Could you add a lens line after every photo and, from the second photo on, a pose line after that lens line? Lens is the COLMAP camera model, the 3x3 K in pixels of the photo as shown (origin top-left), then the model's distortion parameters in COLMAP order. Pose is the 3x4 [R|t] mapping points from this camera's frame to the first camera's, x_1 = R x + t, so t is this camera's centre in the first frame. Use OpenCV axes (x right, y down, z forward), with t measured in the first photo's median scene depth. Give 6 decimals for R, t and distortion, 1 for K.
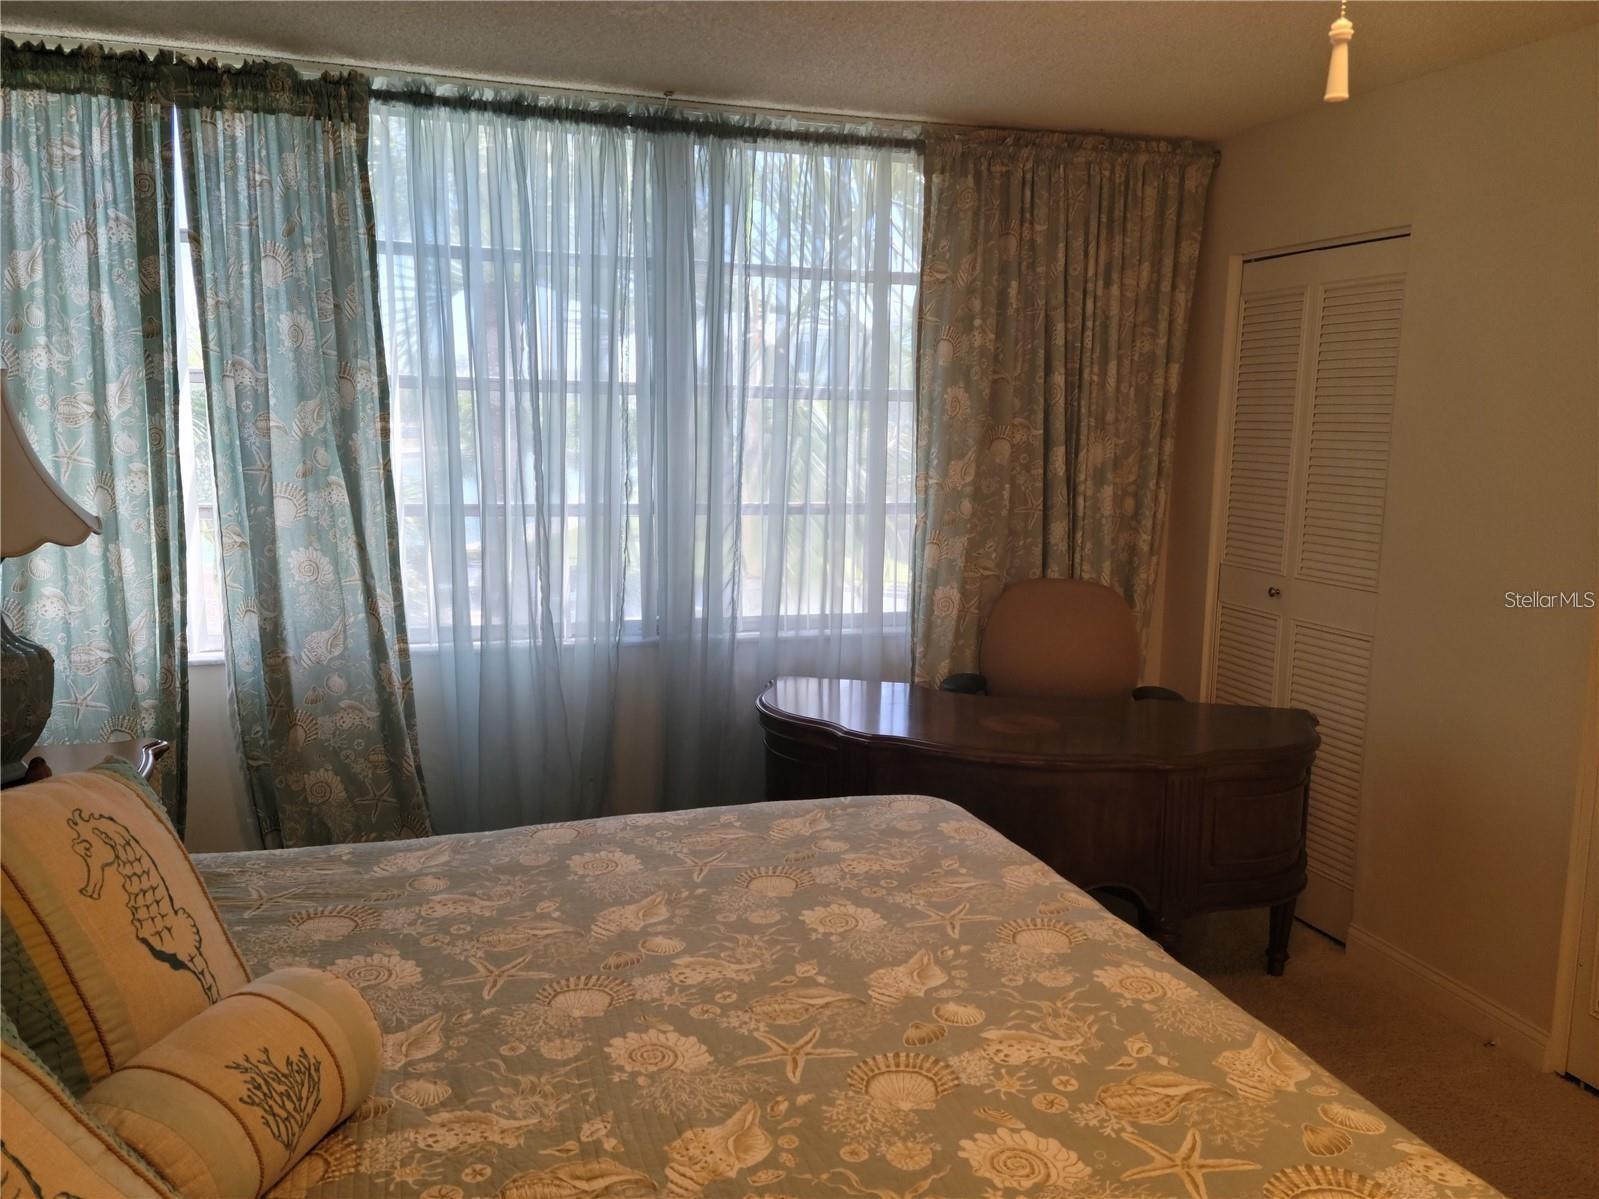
lens RADIAL K [[1265.0, 0, 795.4], [0, 1265.0, 605.4], [0, 0, 1]] dist [0.093746, -0.102967]
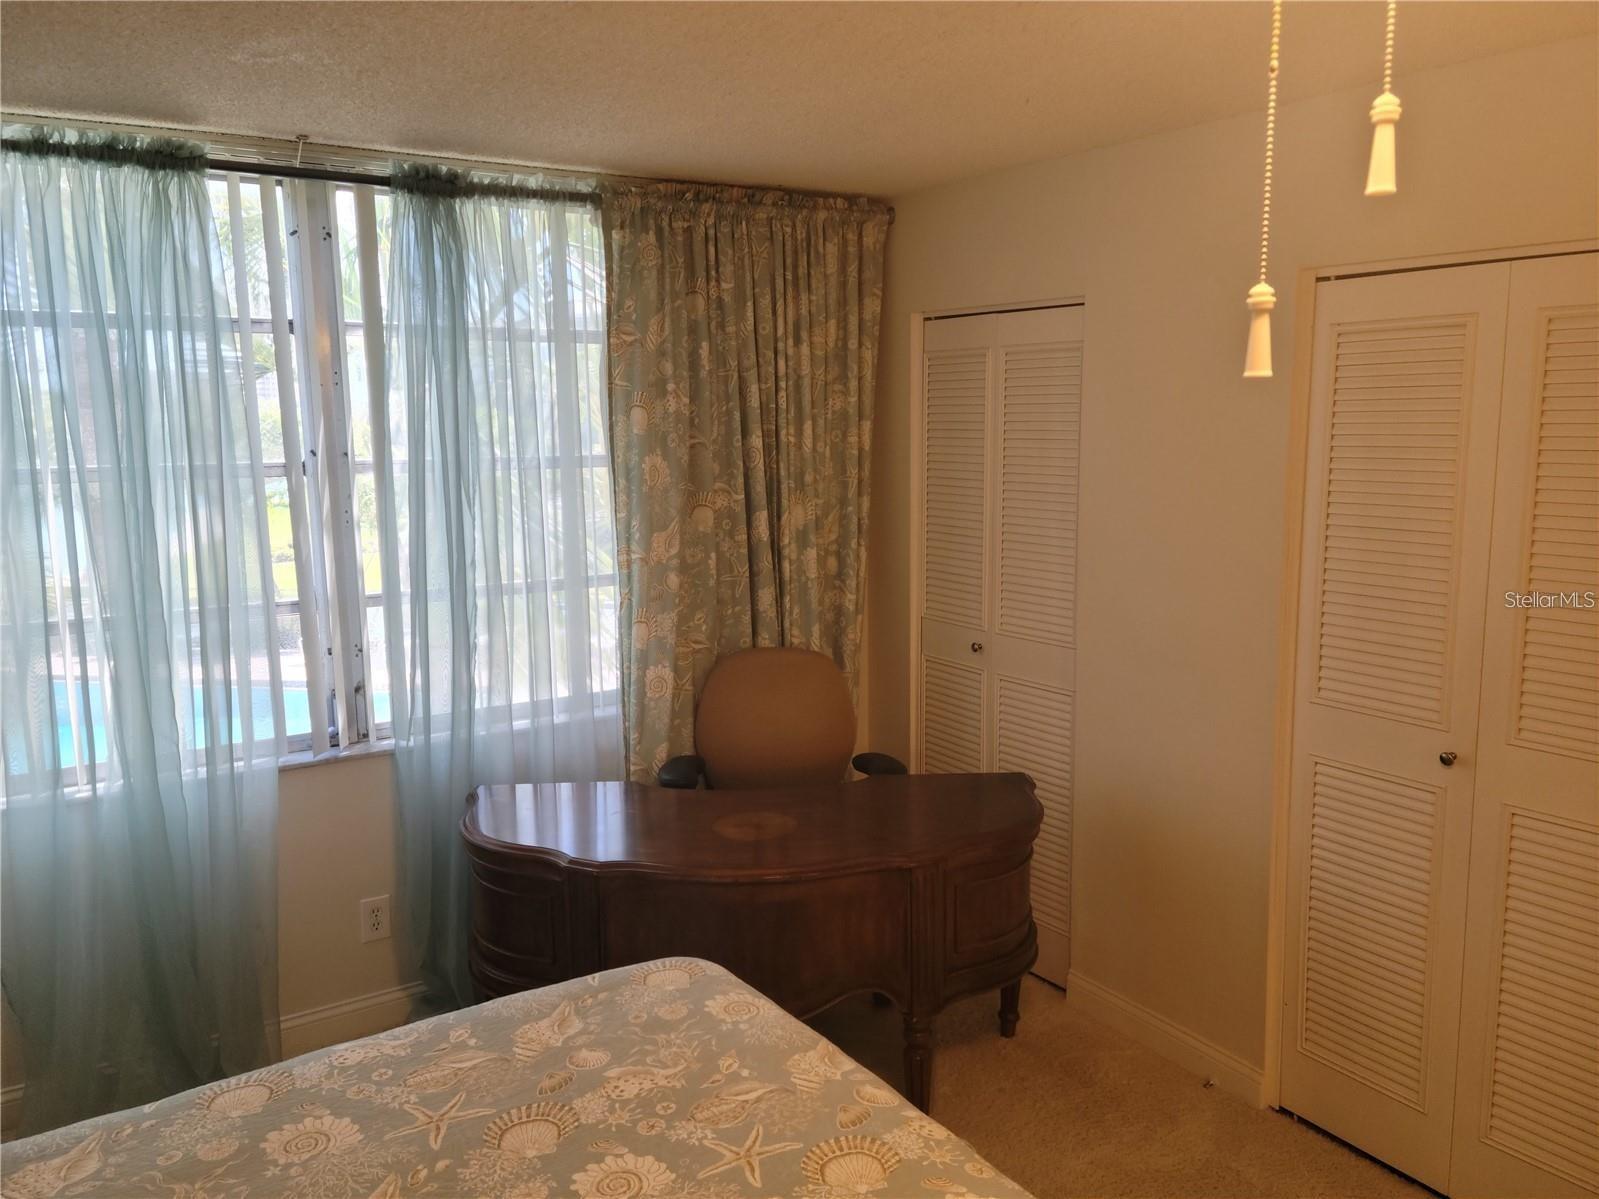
lens RADIAL K [[1265.0, 0, 804.4], [0, 1265.0, 614.3], [0, 0, 1]] dist [0.093746, -0.102967]
pose [[0.962326, -0.068249, 0.263195, -0.025593], [0.066154, 0.997668, 0.016824, -0.075811], [-0.263729, 0.001221, 0.964596, 0.077127]]
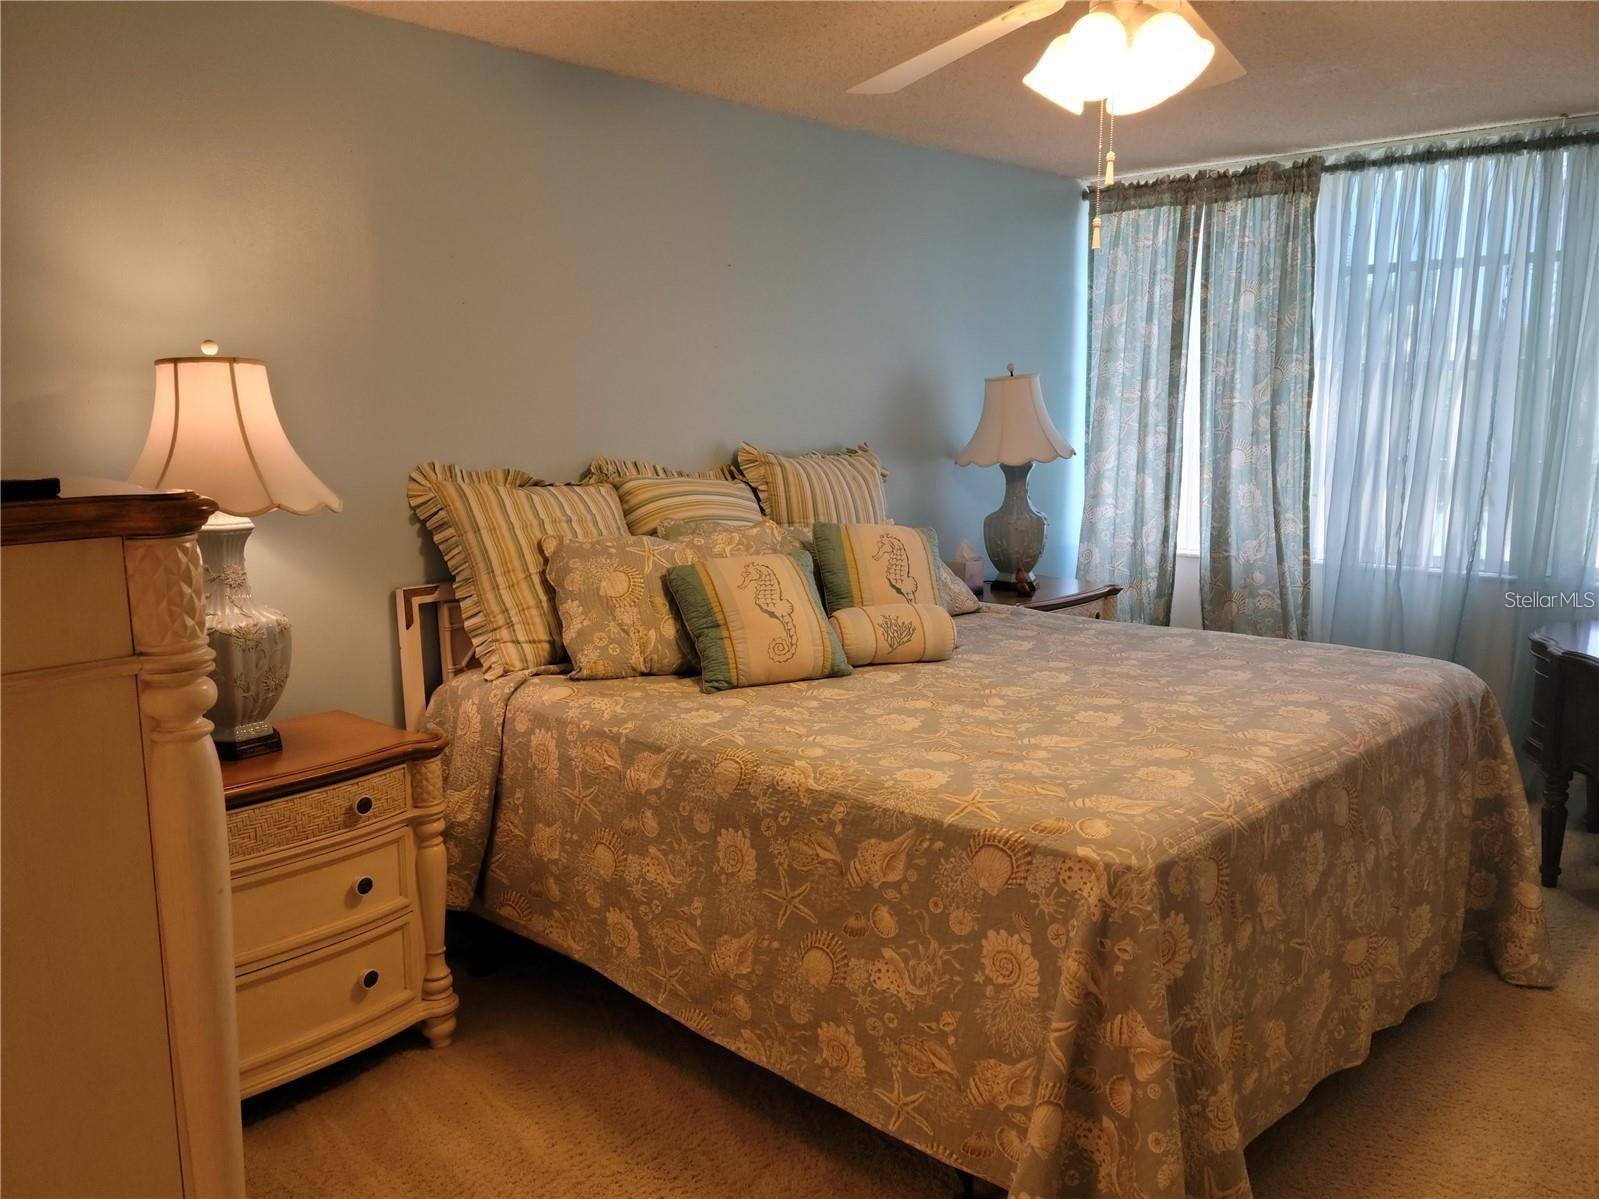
lens RADIAL K [[1265.0, 0, 834.3], [0, 1265.0, 591.0], [0, 0, 1]] dist [0.093746, -0.102967]
pose [[0.505982, 0.109211, -0.855602, 0.672940], [-0.116168, 0.991543, 0.057864, 0.050339], [0.854686, 0.070115, 0.514389, -0.173582]]
